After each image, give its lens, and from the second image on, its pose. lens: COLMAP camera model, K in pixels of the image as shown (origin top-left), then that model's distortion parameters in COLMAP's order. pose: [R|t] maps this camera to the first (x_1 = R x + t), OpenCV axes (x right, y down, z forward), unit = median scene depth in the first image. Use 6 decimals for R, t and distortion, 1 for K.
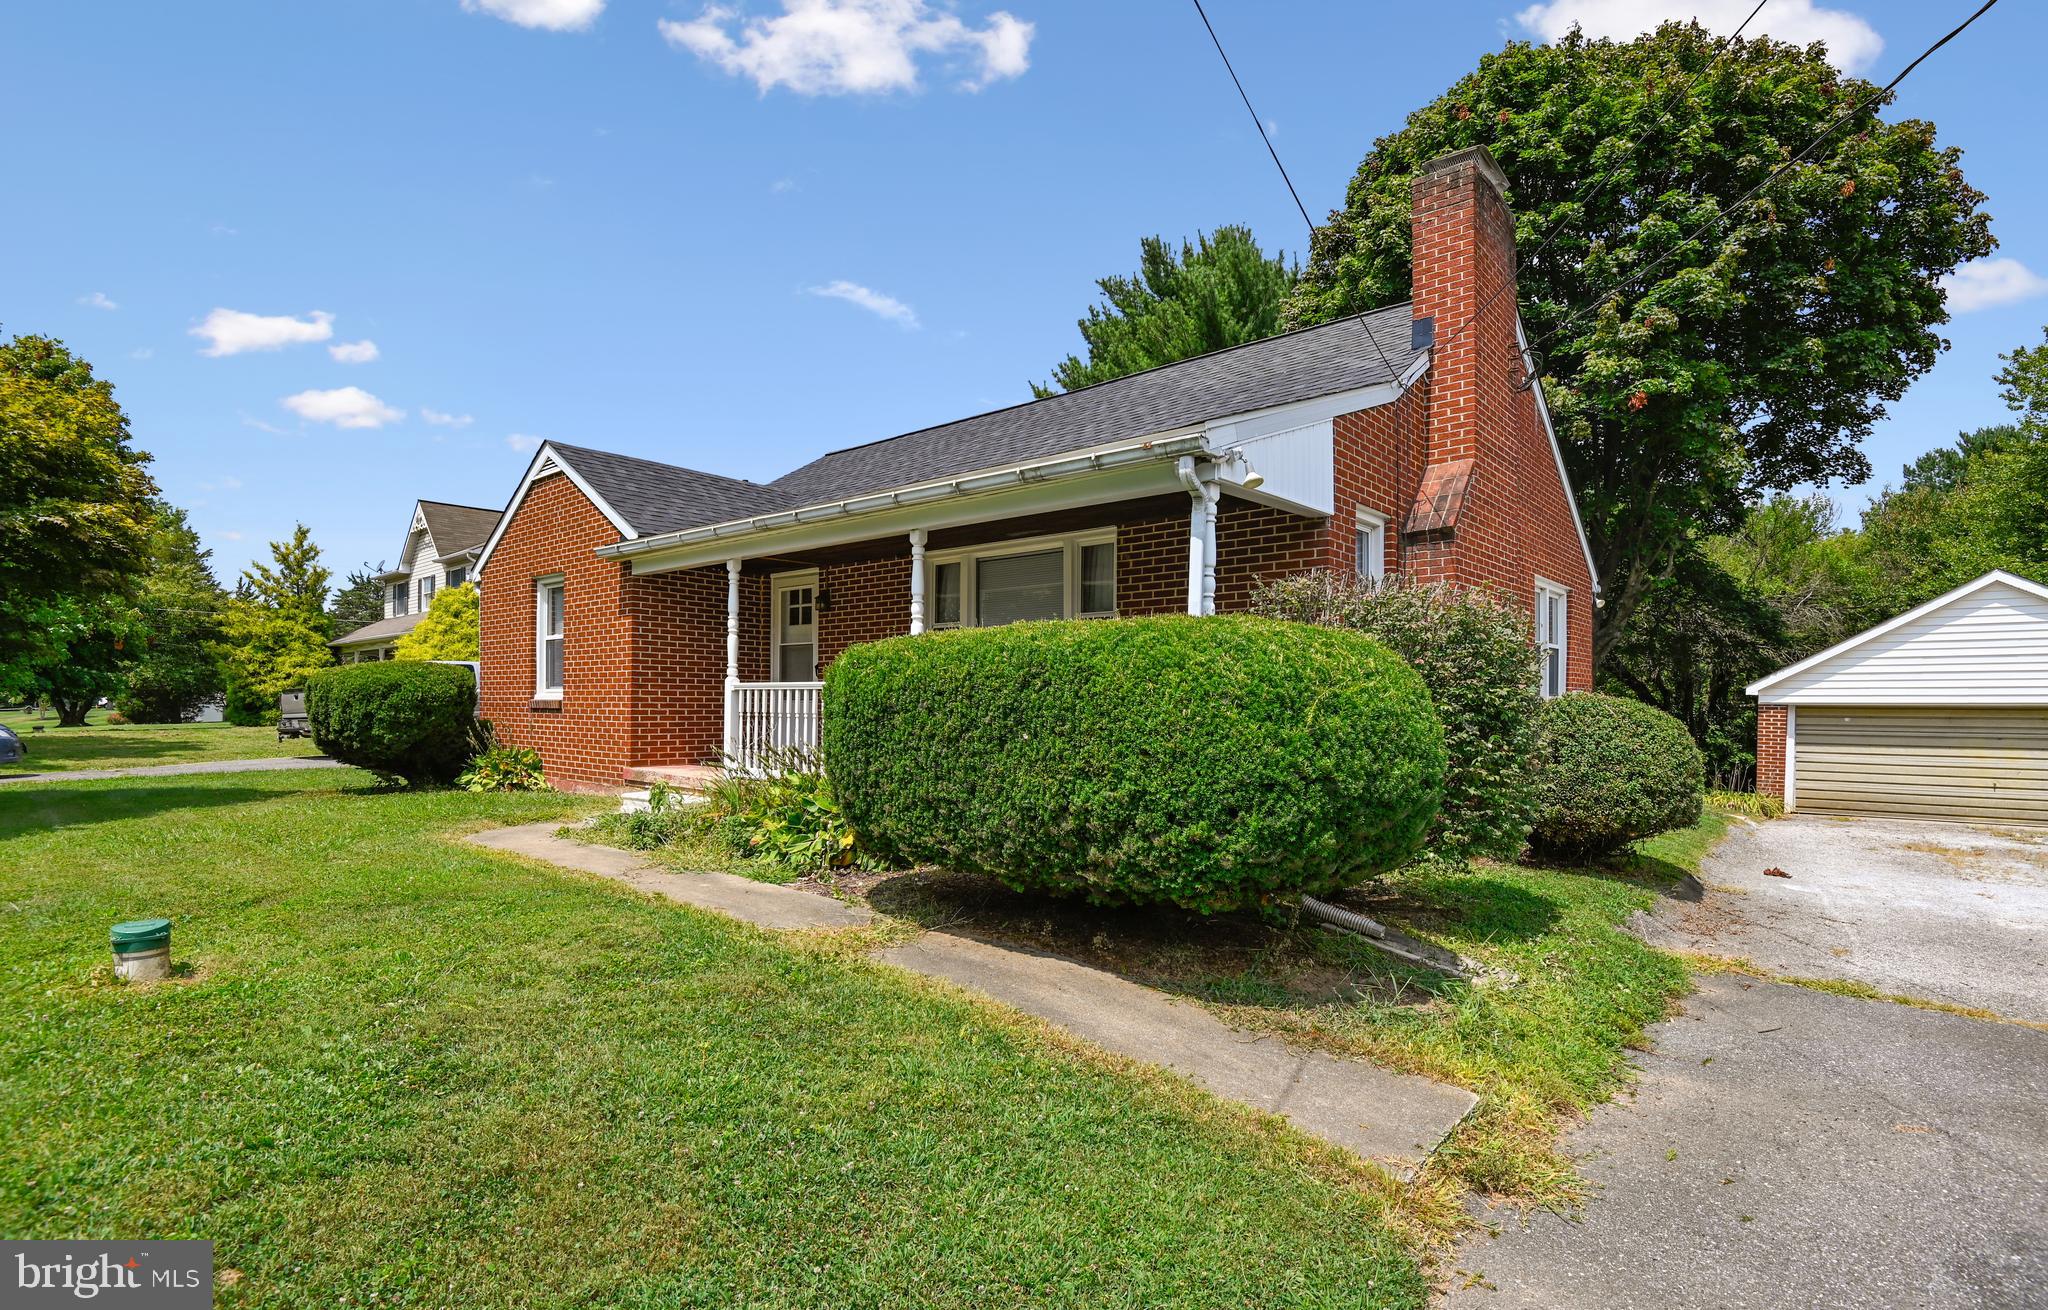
lens RADIAL K [[962.4, 0, 1013.2], [0, 962.4, 691.5], [0, 0, 1]] dist [-0.013450, -0.009893]
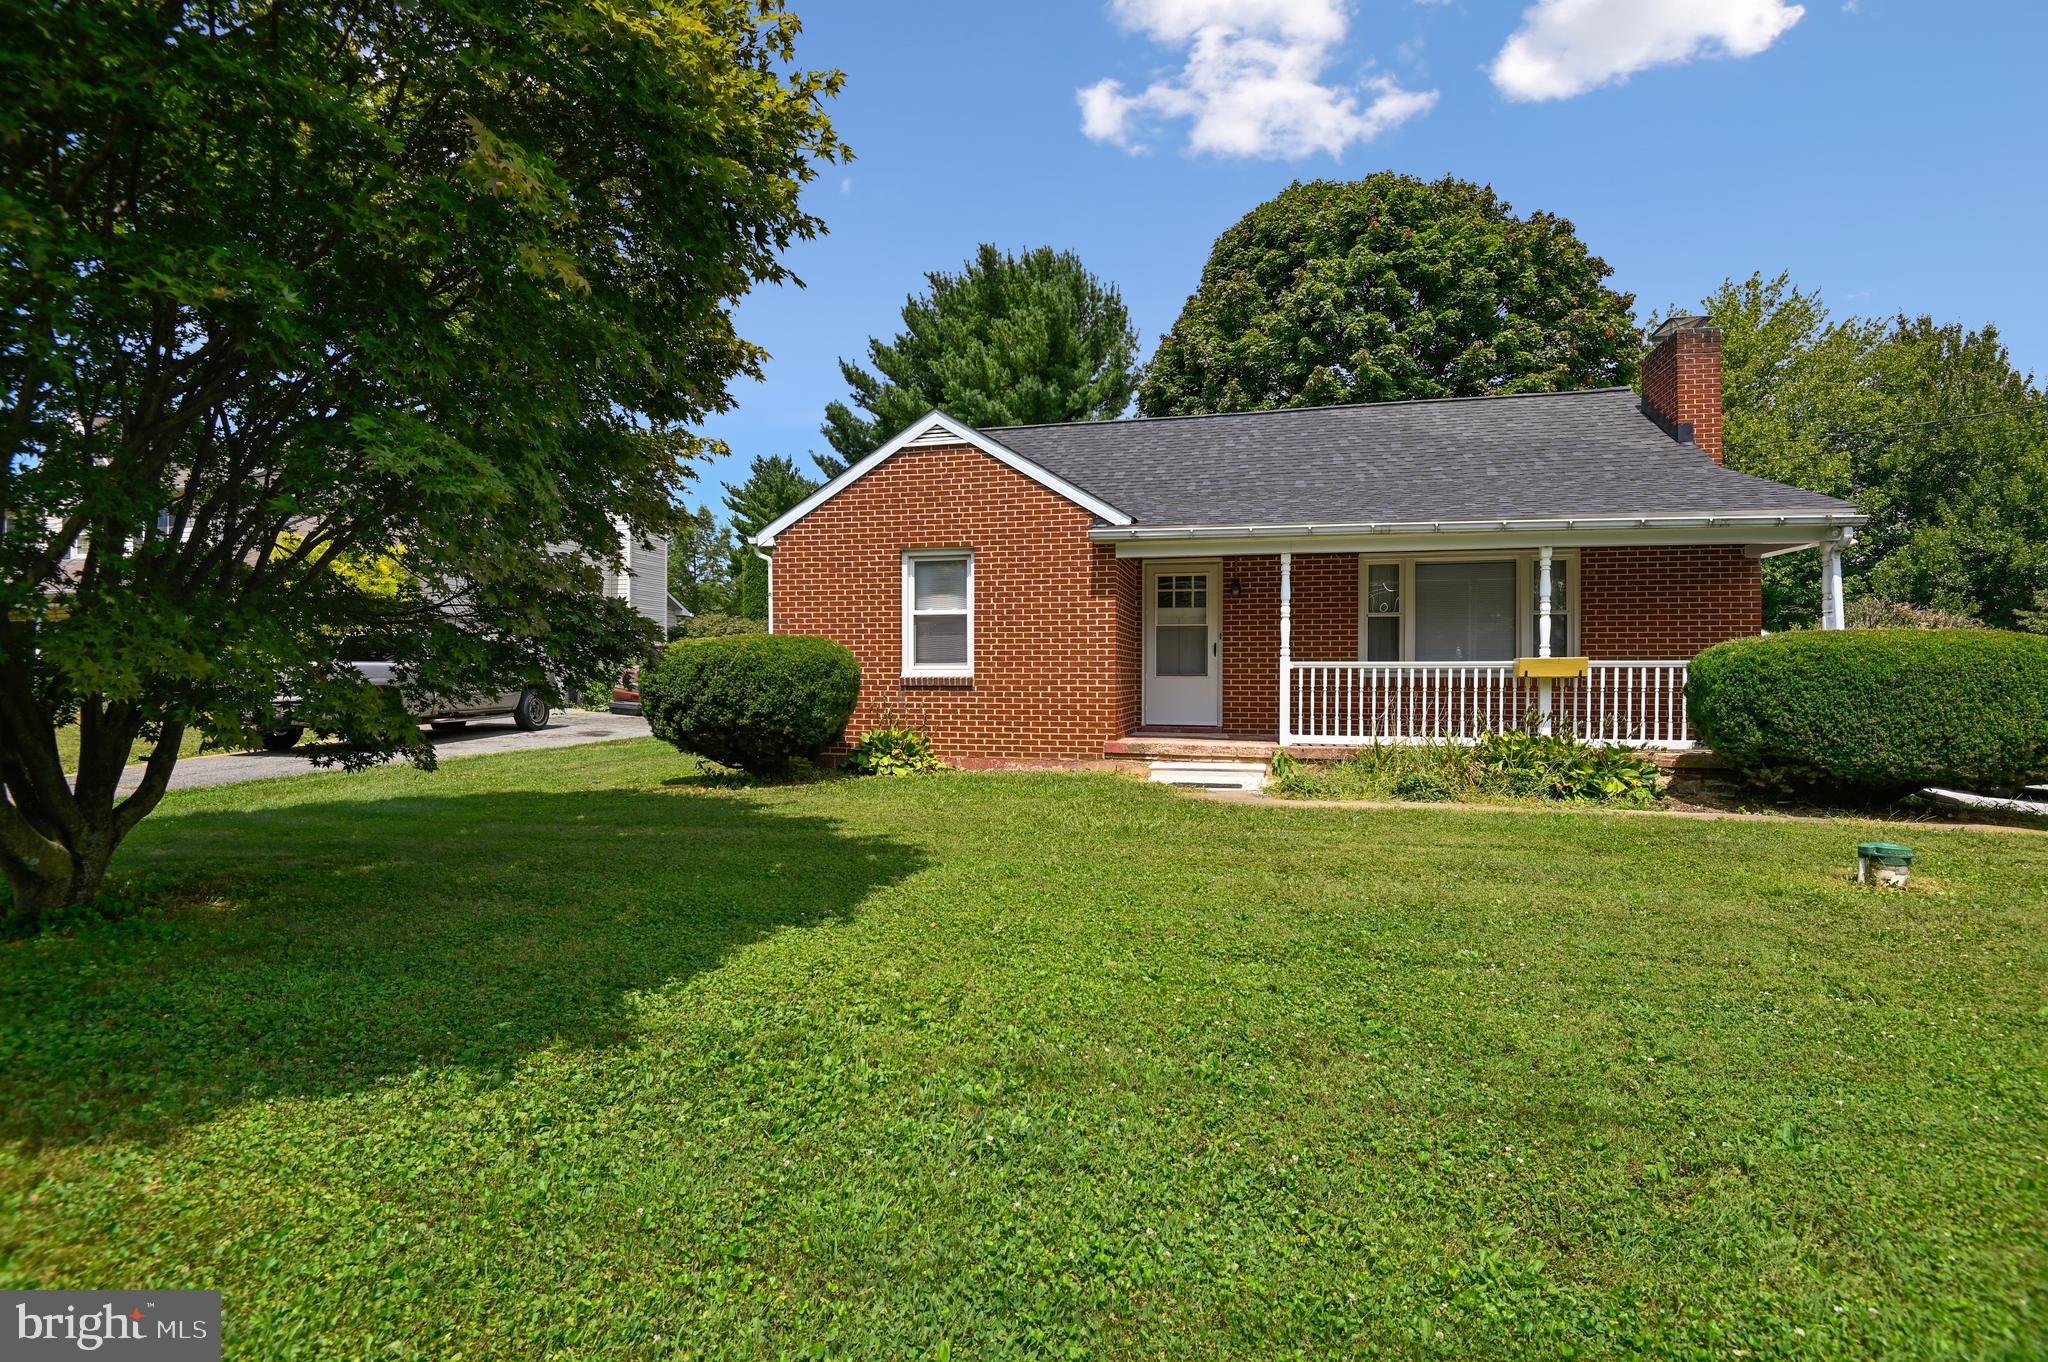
lens RADIAL K [[930.1, 0, 1024.0], [0, 930.1, 681.0], [0, 0, 1]] dist [-0.008560, -0.015271]
pose [[0.892929, -0.008156, 0.450124, -0.817164], [0.000009, 0.999836, 0.018099, -0.004472], [-0.450198, -0.016157, 0.892783, 0.118839]]
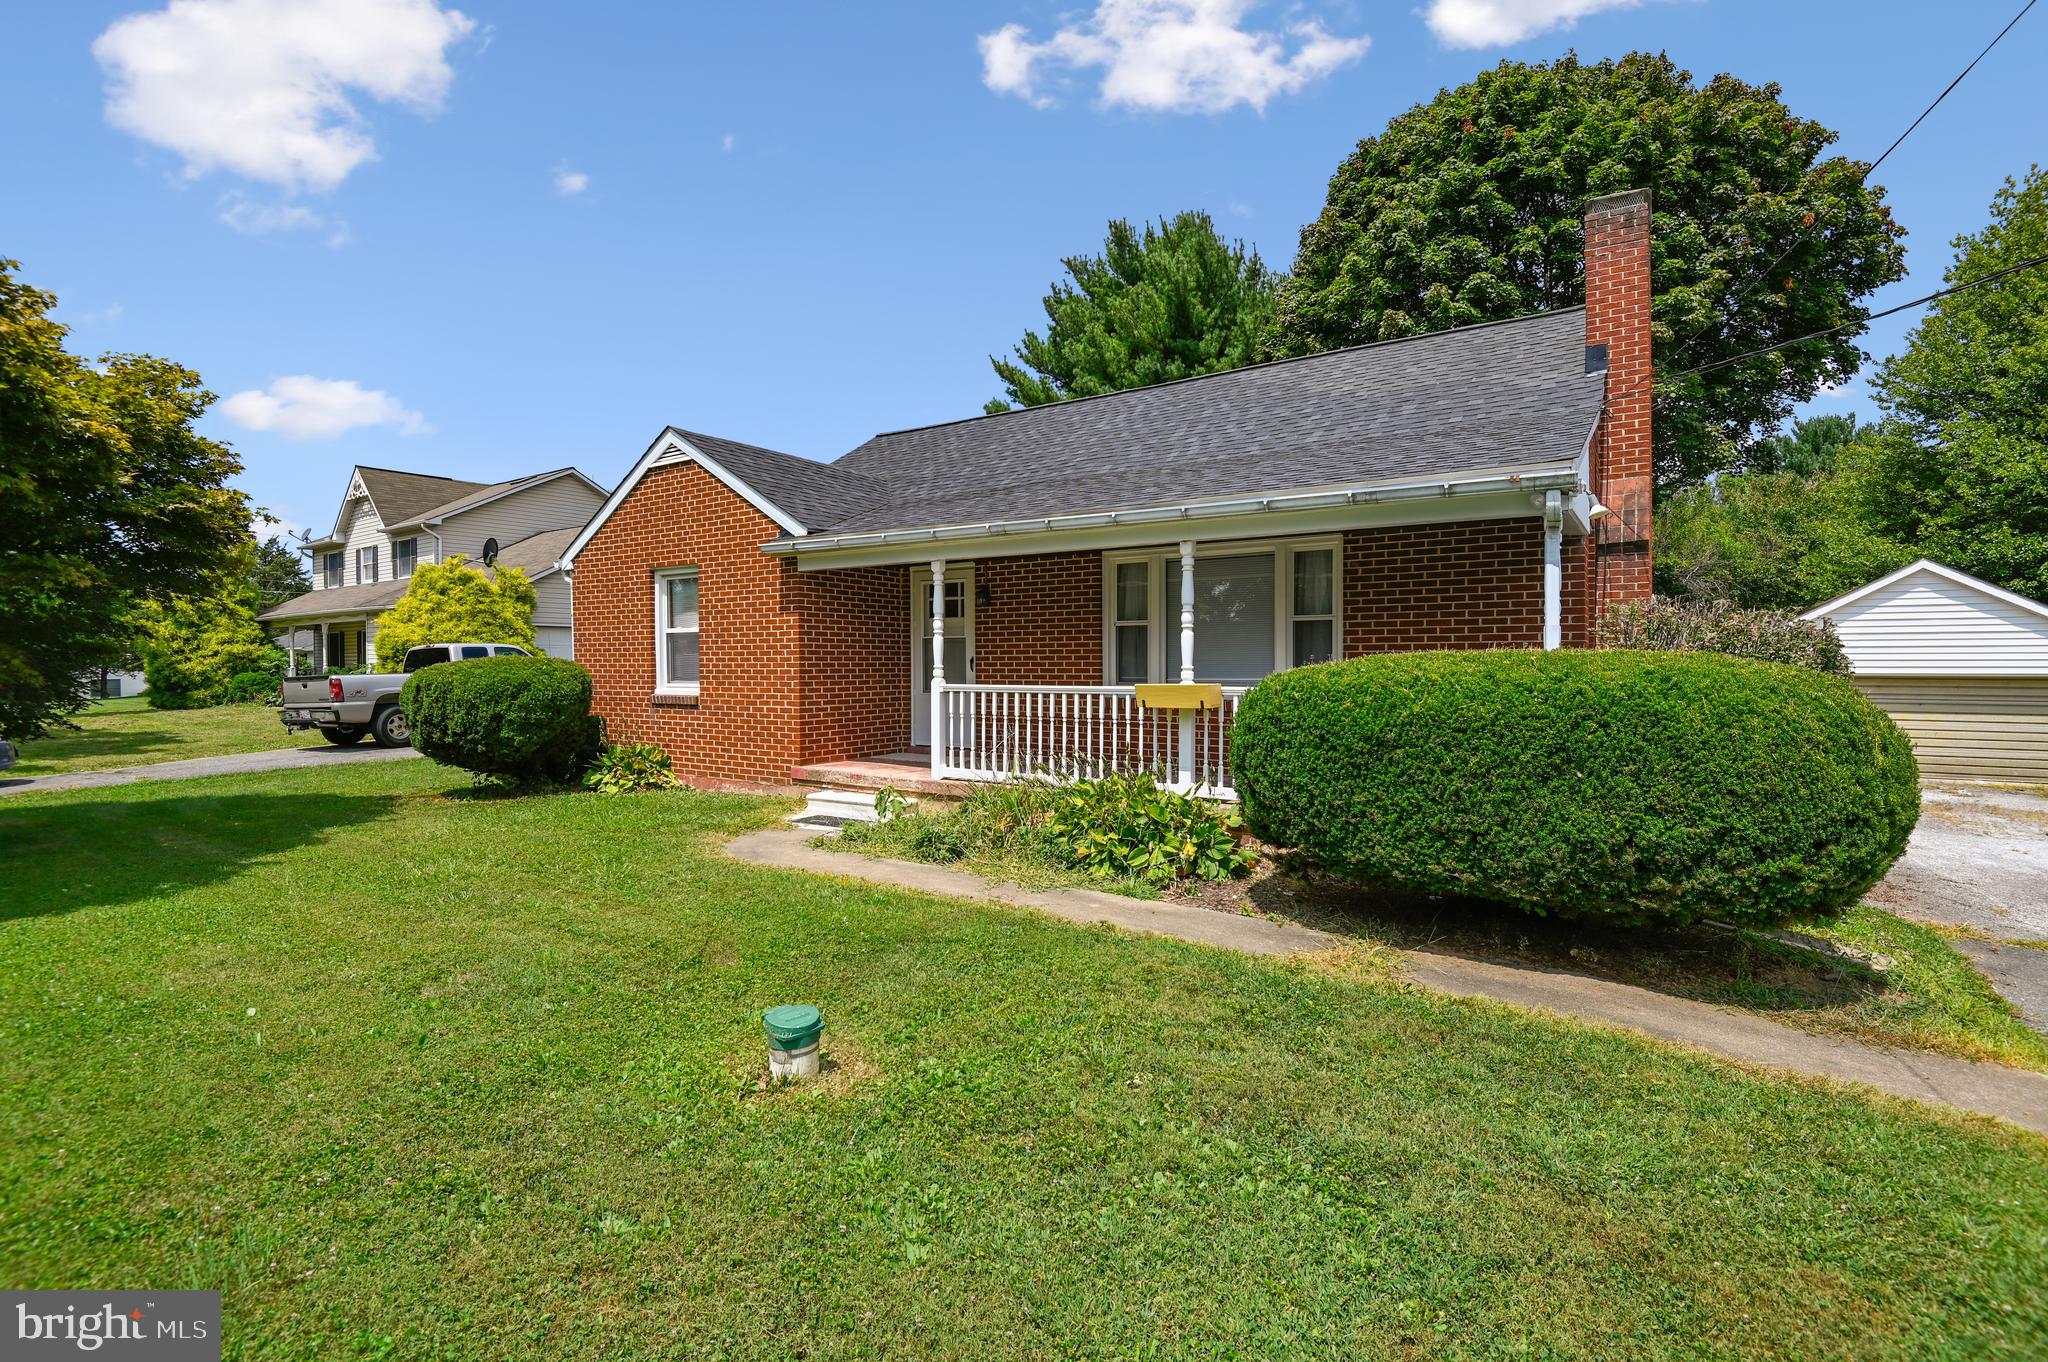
lens RADIAL K [[930.1, 0, 1024.0], [0, 930.1, 681.0], [0, 0, 1]] dist [-0.008560, -0.015271]
pose [[0.991832, -0.013593, 0.126826, -0.250523], [0.009428, 0.999398, 0.033384, -0.033510], [-0.127203, -0.031915, 0.991363, 0.021384]]
